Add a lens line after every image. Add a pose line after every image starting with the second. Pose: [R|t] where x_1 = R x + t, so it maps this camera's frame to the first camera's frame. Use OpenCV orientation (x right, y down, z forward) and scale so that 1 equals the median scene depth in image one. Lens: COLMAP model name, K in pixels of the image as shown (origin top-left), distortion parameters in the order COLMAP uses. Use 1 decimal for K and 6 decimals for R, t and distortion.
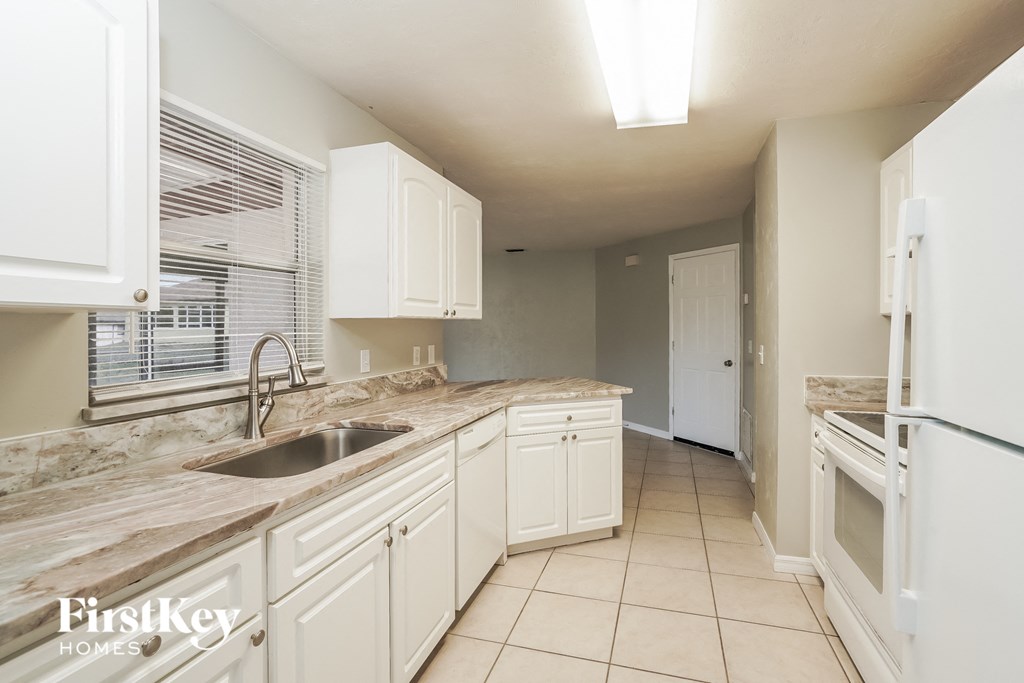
lens RADIAL K [[481.1, 0, 514.9], [0, 481.1, 340.2], [0, 0, 1]] dist [-0.038229, 0.004297]
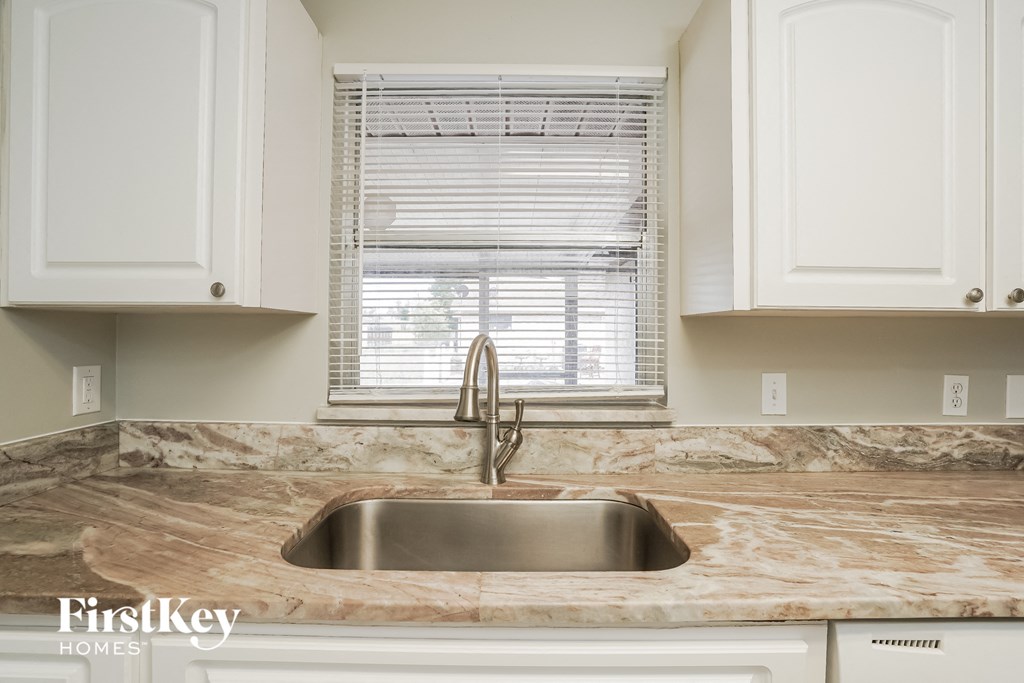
lens RADIAL K [[481.1, 0, 511.9], [0, 481.1, 333.0], [0, 0, 1]] dist [-0.038229, 0.004297]
pose [[0.316474, 0.002410, -0.948598, 0.152341], [-0.035872, 0.999312, -0.009429, -0.014437], [0.947923, 0.037013, 0.316342, 0.782682]]
